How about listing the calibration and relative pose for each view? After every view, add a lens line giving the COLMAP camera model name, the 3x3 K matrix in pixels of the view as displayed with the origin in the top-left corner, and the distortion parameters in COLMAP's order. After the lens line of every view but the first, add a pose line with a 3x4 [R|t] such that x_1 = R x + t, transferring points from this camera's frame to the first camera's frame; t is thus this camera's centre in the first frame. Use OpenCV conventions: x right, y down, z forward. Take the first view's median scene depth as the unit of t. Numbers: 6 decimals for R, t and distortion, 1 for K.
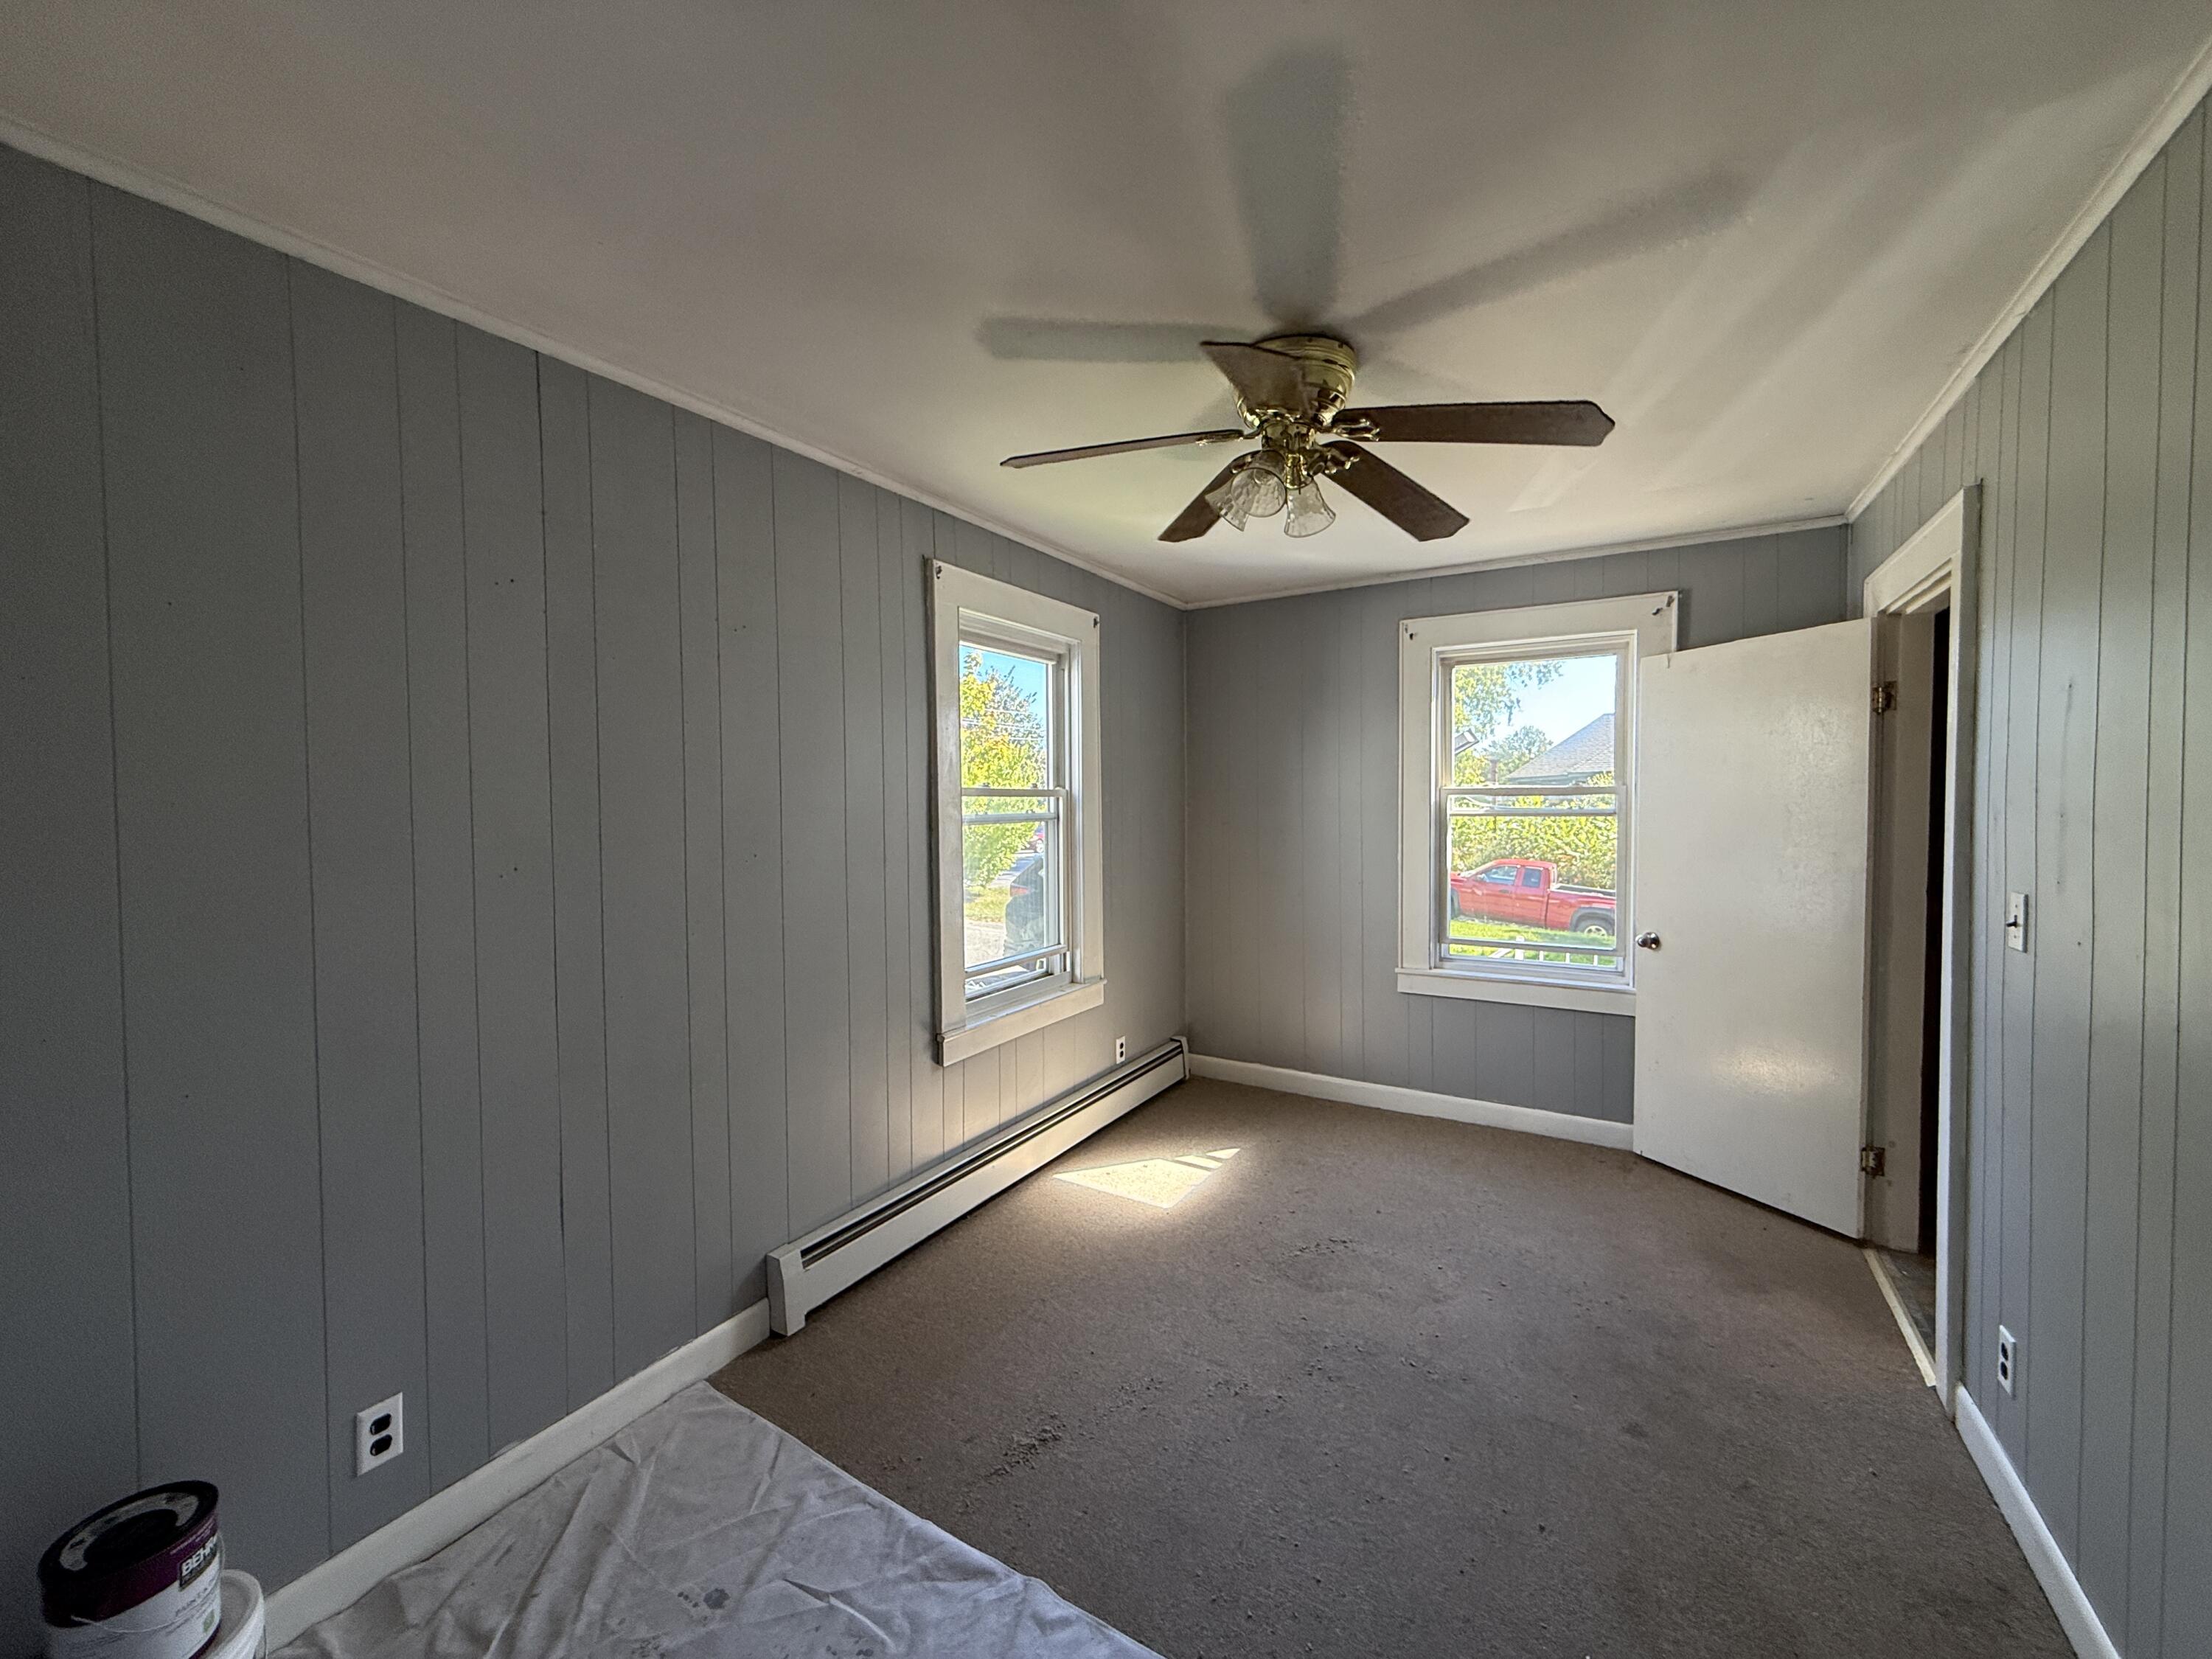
lens RADIAL K [[882.5, 0, 1101.6], [0, 882.5, 825.4], [0, 0, 1]] dist [-0.001326, 0.000229]
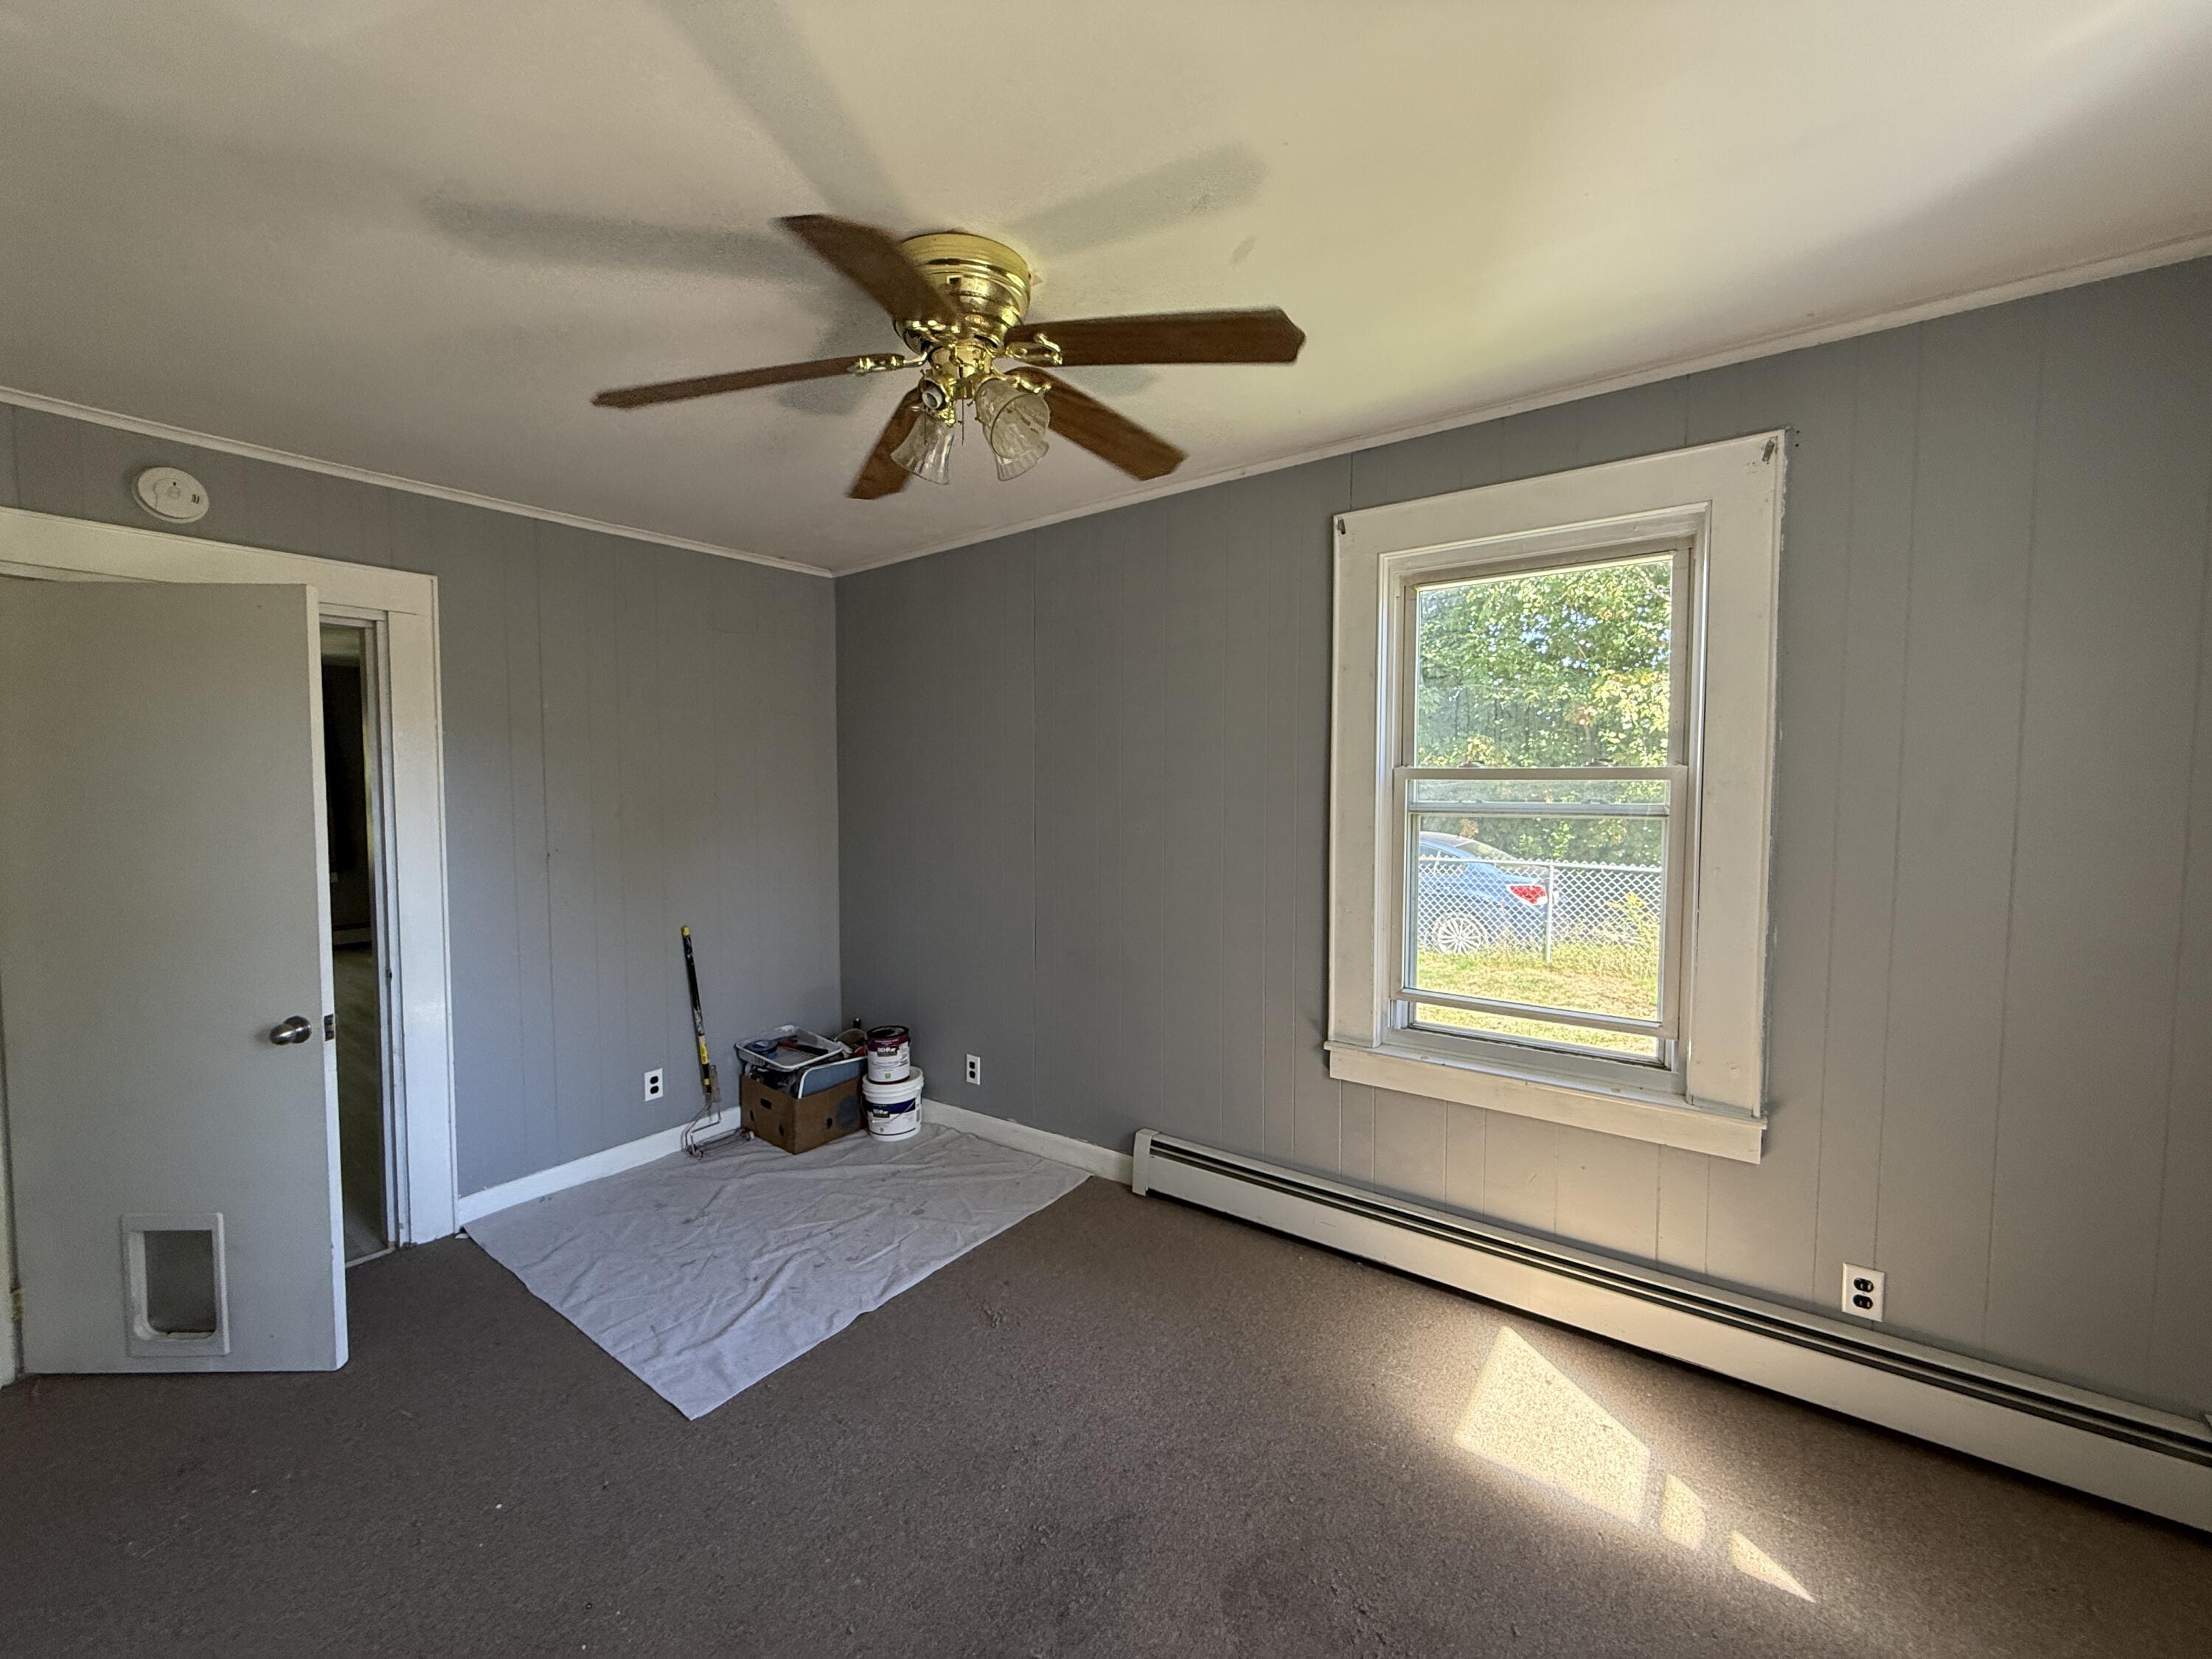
lens RADIAL K [[882.5, 0, 1101.6], [0, 882.5, 825.4], [0, 0, 1]] dist [-0.001326, 0.000229]
pose [[-0.093997, 0.057074, -0.993935, 0.660351], [-0.025241, 0.997898, 0.059688, -0.030097], [0.995252, 0.030698, -0.092359, 0.757667]]
